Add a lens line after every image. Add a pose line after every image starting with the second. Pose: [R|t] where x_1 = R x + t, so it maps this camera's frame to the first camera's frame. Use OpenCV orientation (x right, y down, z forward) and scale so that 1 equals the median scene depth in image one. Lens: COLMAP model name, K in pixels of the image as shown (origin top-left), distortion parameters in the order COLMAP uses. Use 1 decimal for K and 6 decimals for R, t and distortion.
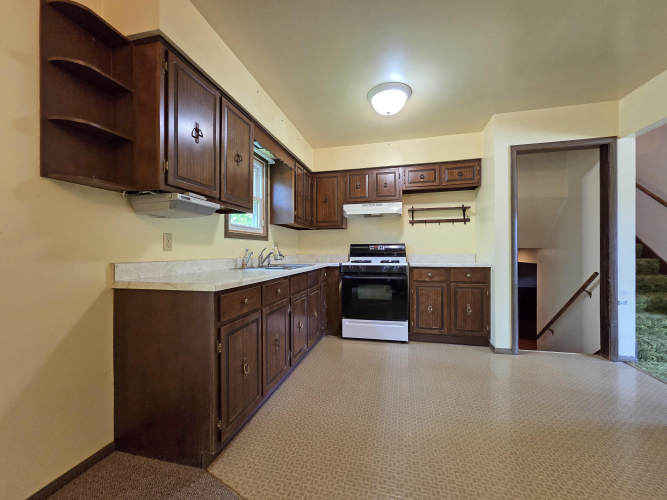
lens RADIAL K [[269.7, 0, 333.5], [0, 269.7, 250.0], [0, 0, 1]] dist [0.000138, -0.000115]
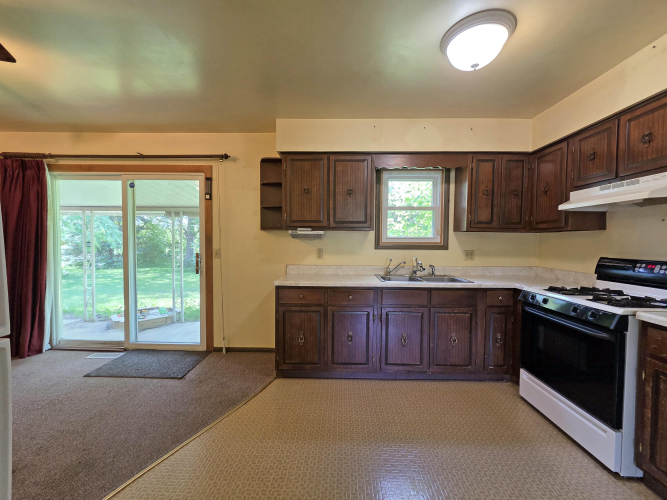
lens RADIAL K [[267.5, 0, 333.5], [0, 267.5, 250.0], [0, 0, 1]] dist [0.000006, -0.000086]
pose [[0.228085, 0.037578, -0.972916, 0.575970], [-0.006905, 0.999292, 0.036978, -0.064618], [0.973617, -0.001716, 0.228183, 0.390062]]
